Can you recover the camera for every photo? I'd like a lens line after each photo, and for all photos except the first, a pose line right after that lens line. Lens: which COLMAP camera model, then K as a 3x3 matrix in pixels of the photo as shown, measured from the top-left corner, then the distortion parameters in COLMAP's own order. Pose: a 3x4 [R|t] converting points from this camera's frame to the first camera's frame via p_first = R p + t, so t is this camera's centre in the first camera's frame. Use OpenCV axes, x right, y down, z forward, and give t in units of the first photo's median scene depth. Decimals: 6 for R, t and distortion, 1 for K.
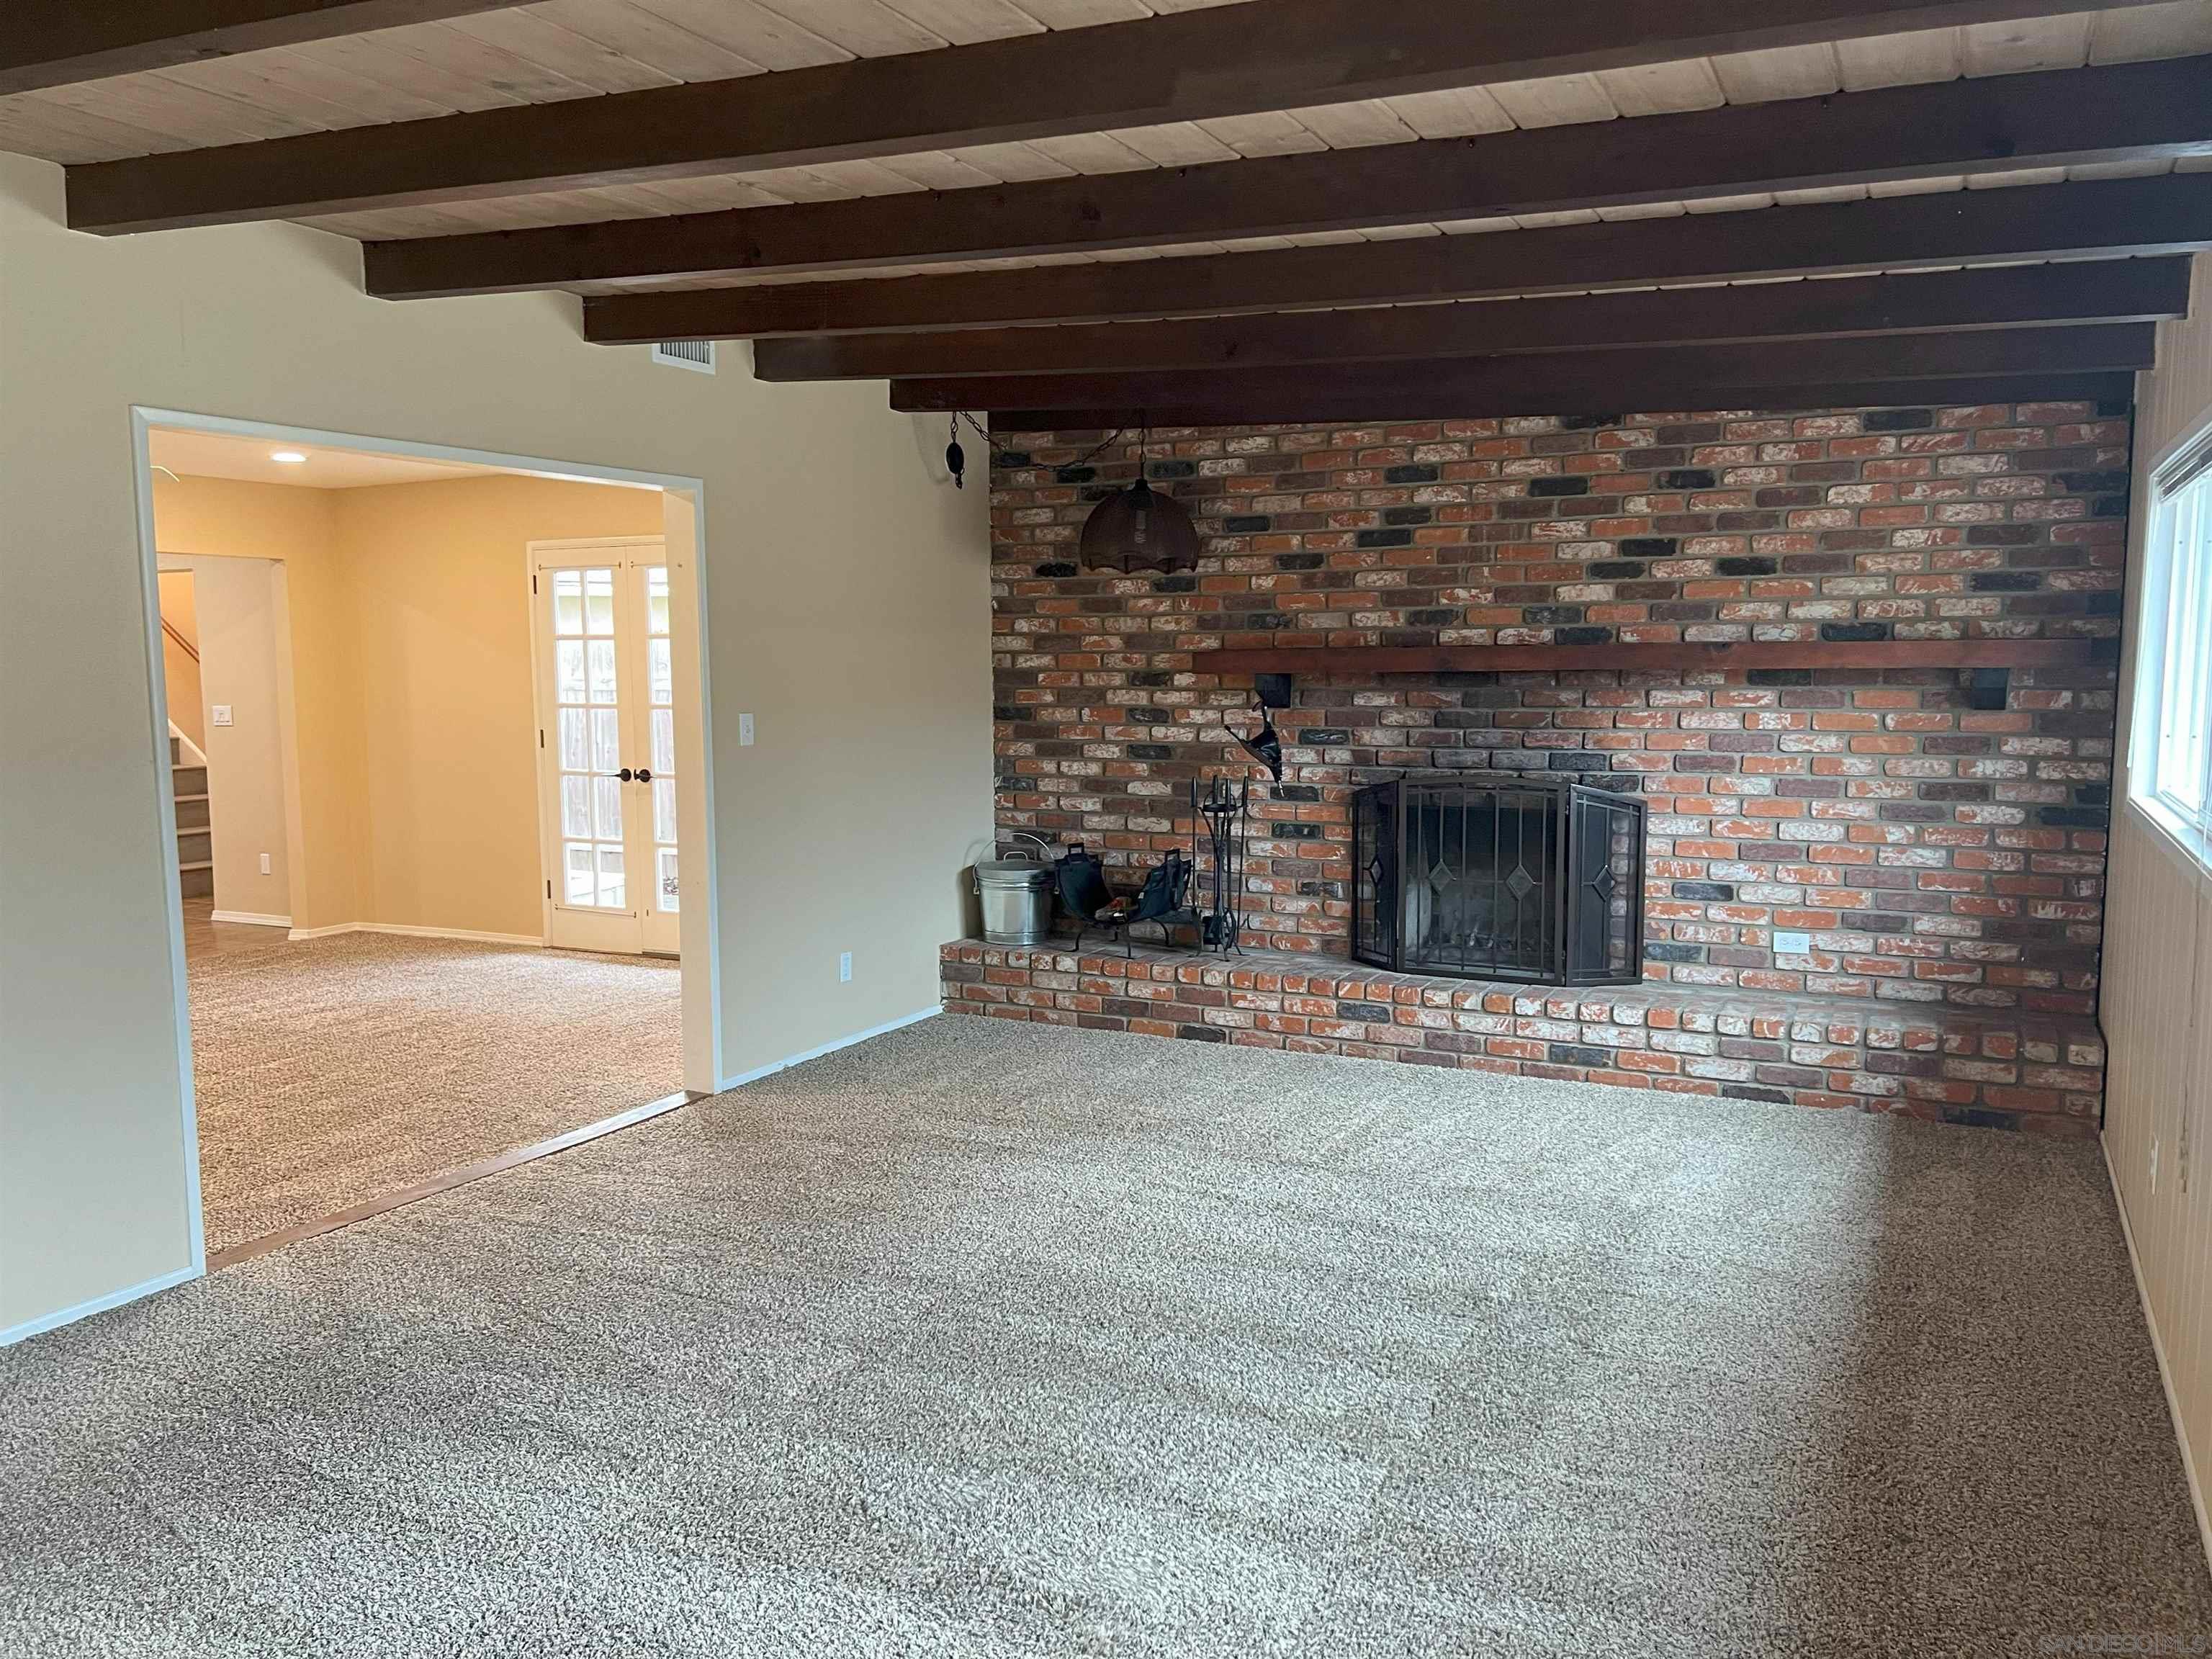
lens RADIAL K [[1641.9, 0, 1106.0], [0, 1641.9, 829.5], [0, 0, 1]] dist [0.074343, -0.080261]
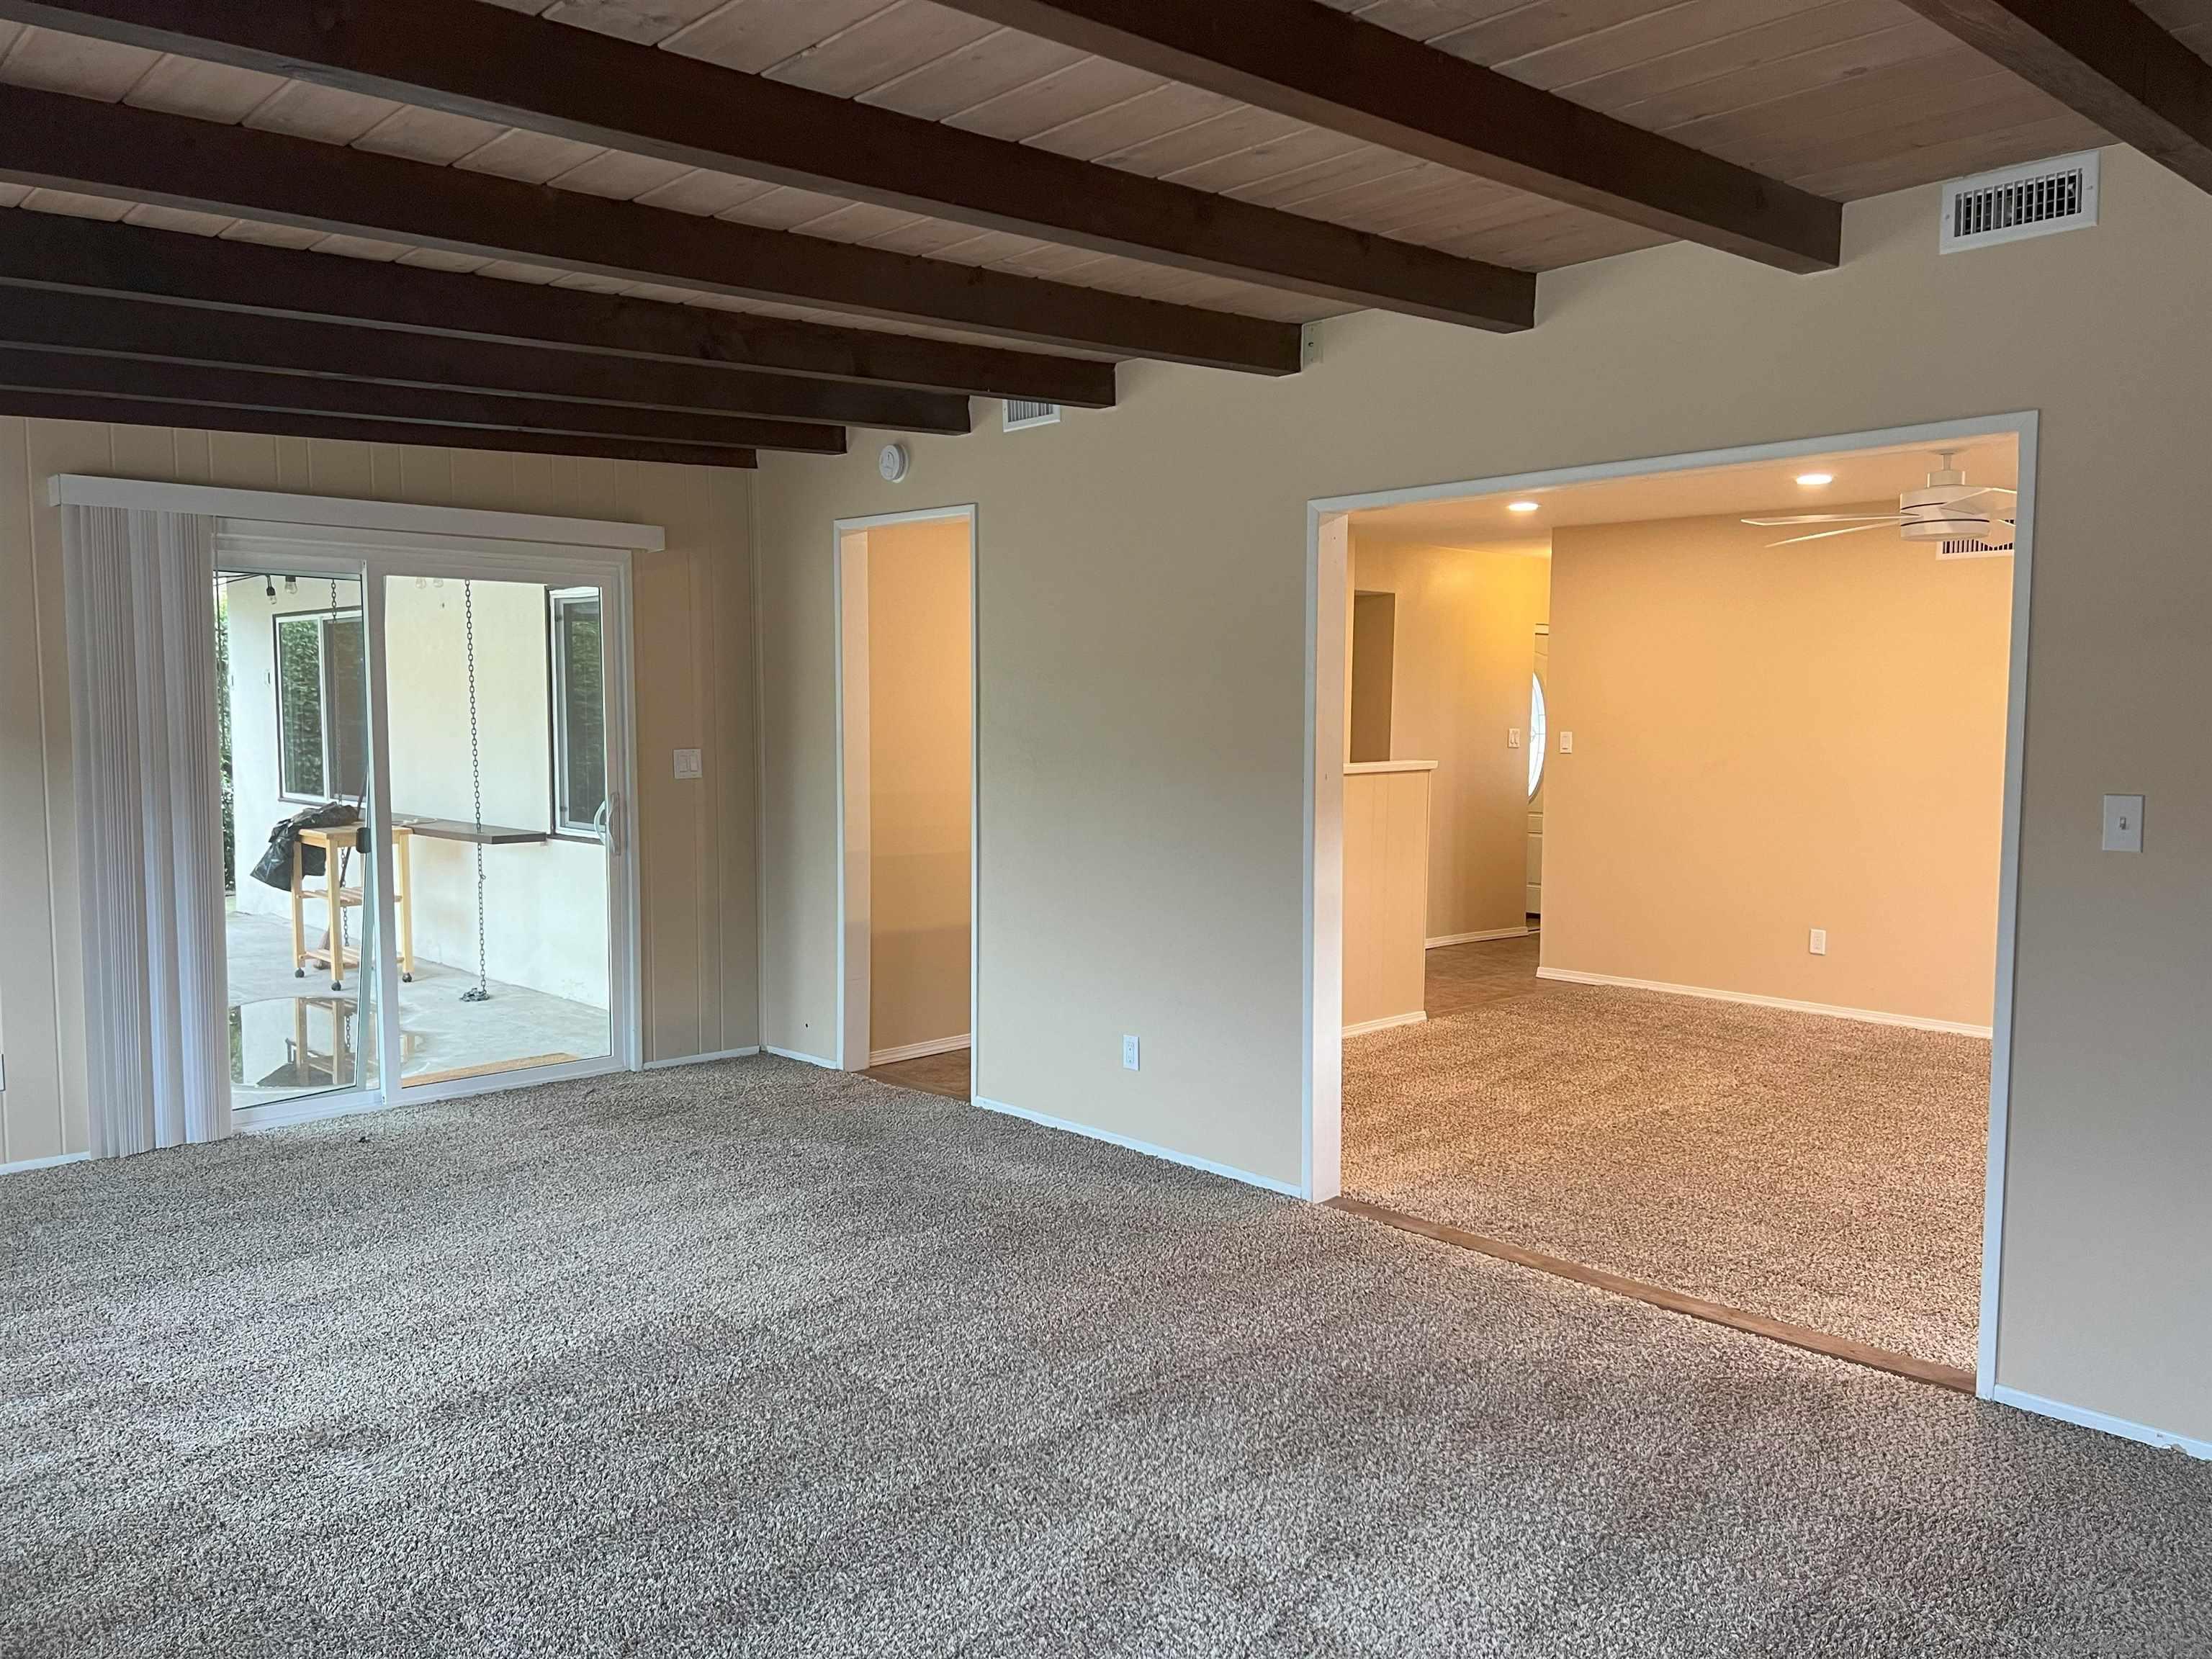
lens RADIAL K [[1659.0, 0, 1106.0], [0, 1659.0, 829.5], [0, 0, 1]] dist [0.019847, -0.075276]
pose [[-0.348888, 0.089054, -0.932924, 0.648722], [-0.087617, 0.988015, 0.127079, -0.148953], [0.933060, 0.126076, -0.336904, 1.274302]]
